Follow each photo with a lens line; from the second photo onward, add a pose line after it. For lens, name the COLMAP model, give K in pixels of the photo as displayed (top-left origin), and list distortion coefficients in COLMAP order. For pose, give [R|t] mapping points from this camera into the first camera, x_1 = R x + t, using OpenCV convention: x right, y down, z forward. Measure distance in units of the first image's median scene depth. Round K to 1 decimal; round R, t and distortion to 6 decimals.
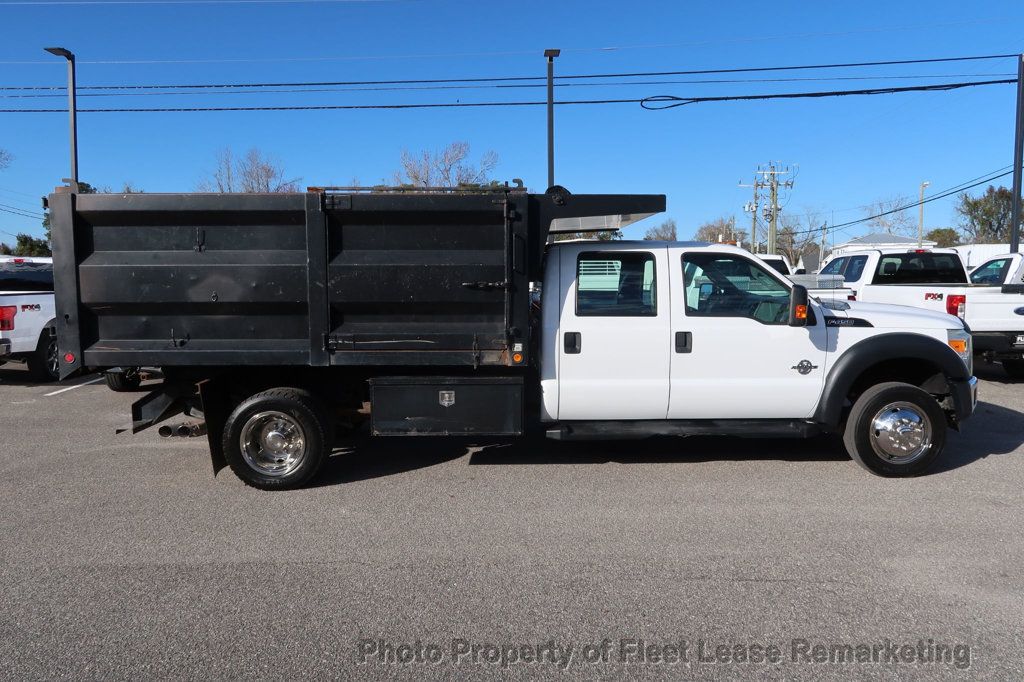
lens RADIAL K [[705.8, 0, 510.1], [0, 705.8, 339.3], [0, 0, 1]] dist [-0.027285, 0.012416]
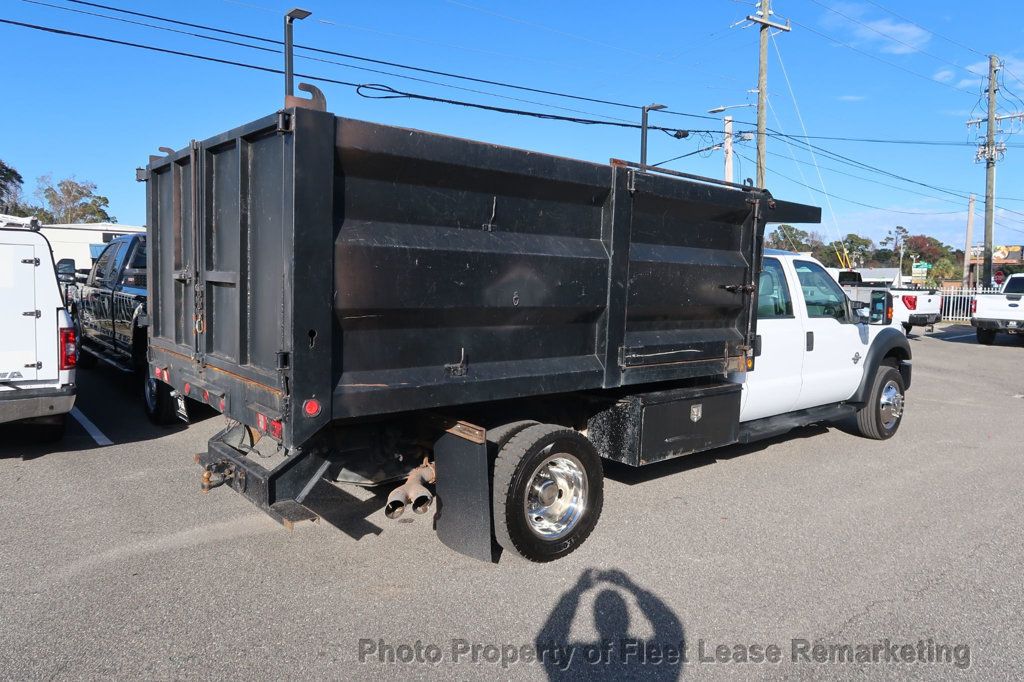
lens RADIAL K [[705.8, 0, 510.1], [0, 705.8, 339.3], [0, 0, 1]] dist [-0.027285, 0.012416]
pose [[0.772066, -0.033694, 0.634649, -0.809239], [0.028870, 0.999422, 0.017939, -0.031659], [-0.634886, 0.004472, 0.772593, 0.436902]]
